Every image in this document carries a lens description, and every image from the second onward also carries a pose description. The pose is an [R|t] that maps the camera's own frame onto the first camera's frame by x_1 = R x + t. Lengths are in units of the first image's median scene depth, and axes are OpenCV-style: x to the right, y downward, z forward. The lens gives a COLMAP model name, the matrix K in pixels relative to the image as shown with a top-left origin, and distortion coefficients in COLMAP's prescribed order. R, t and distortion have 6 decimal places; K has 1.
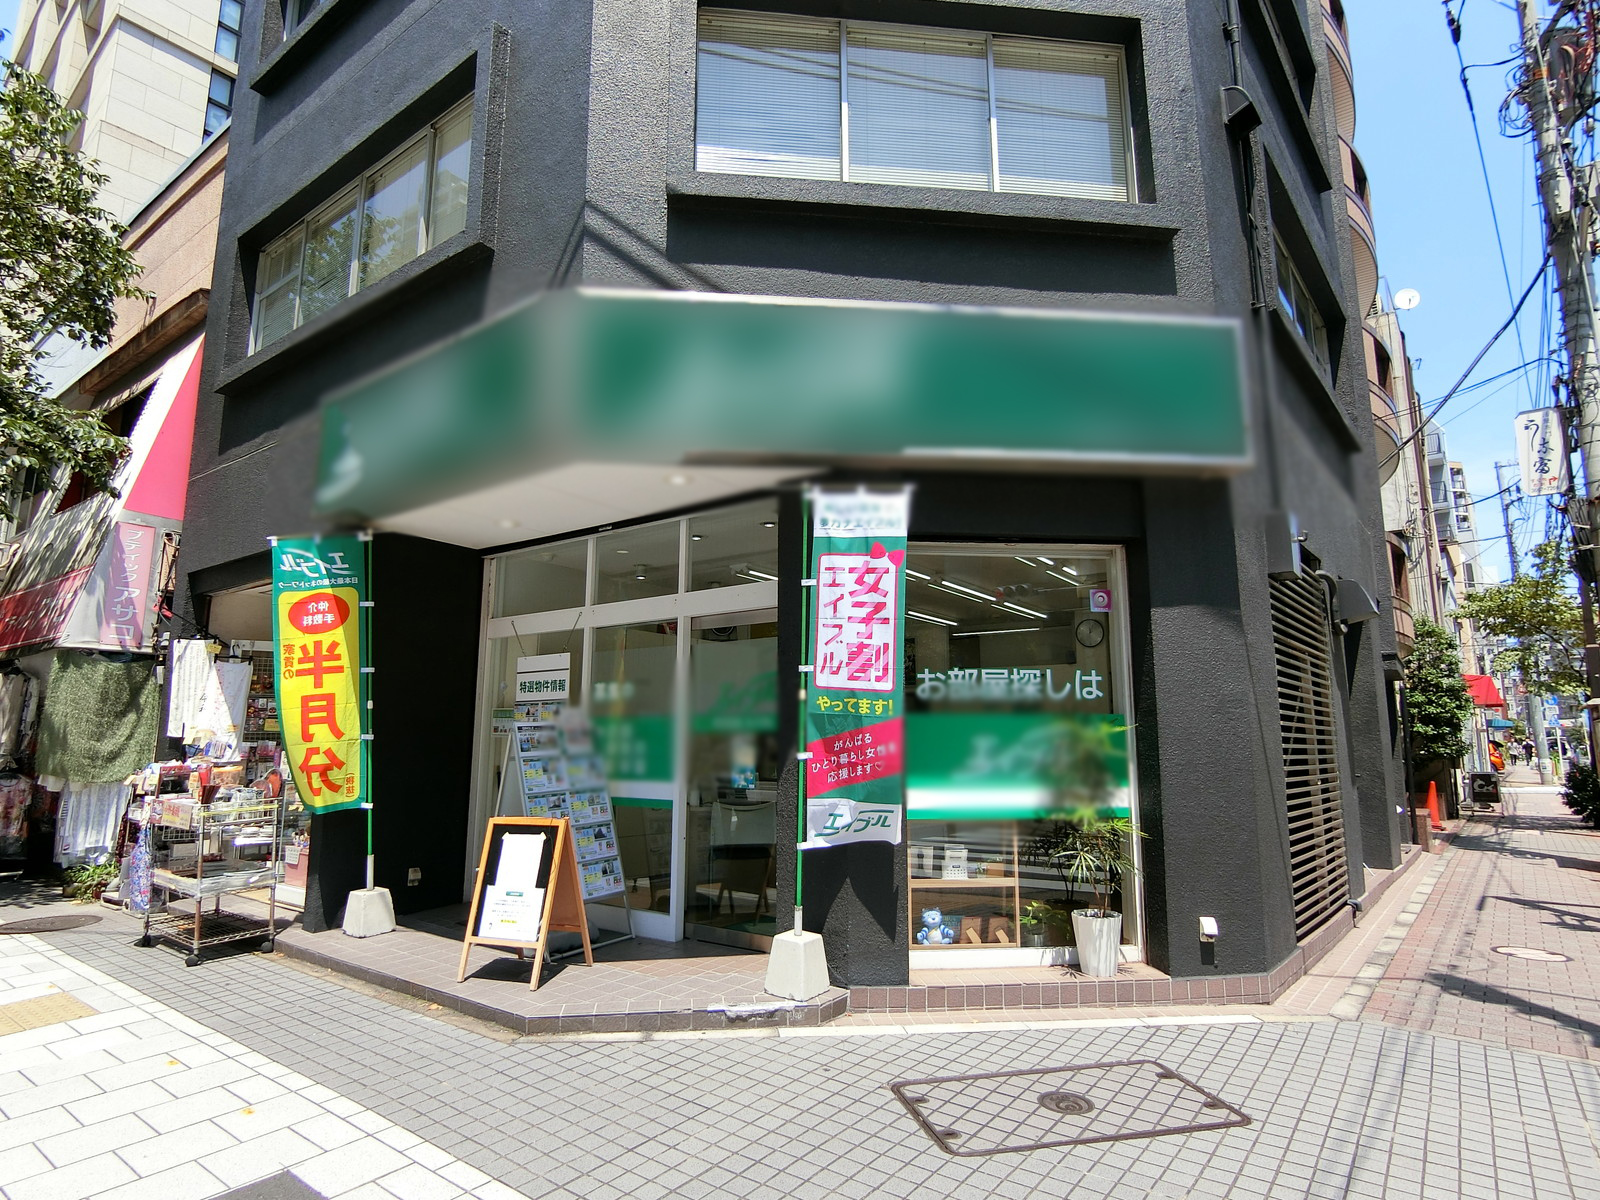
lens RADIAL K [[932.0, 0, 800.0], [0, 932.0, 600.0], [0, 0, 1]] dist [-0.012884, 0.000097]
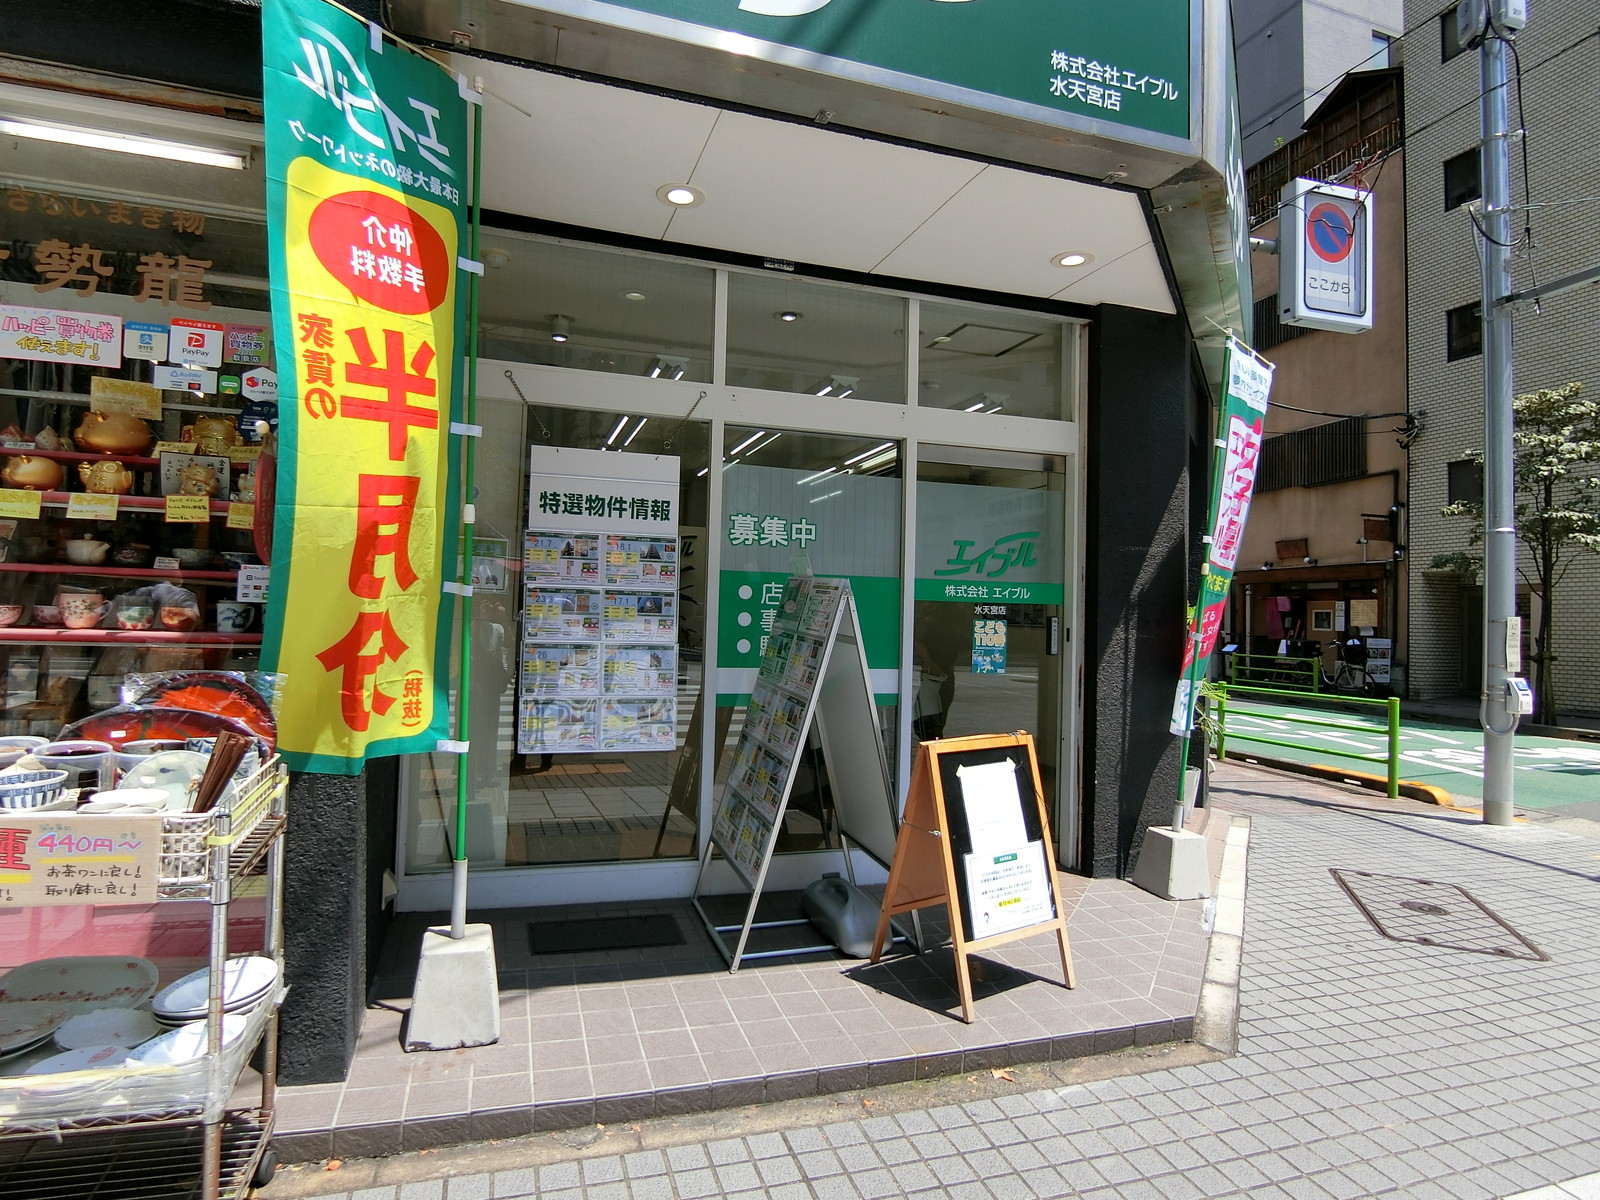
lens RADIAL K [[900.1, 0, 800.0], [0, 900.1, 600.0], [0, 0, 1]] dist [-0.034939, -0.001850]
pose [[0.559172, 0.025631, 0.828655, -0.952383], [-0.151510, 0.985849, 0.071745, 0.133016], [-0.815090, -0.165667, 0.555143, 0.868899]]
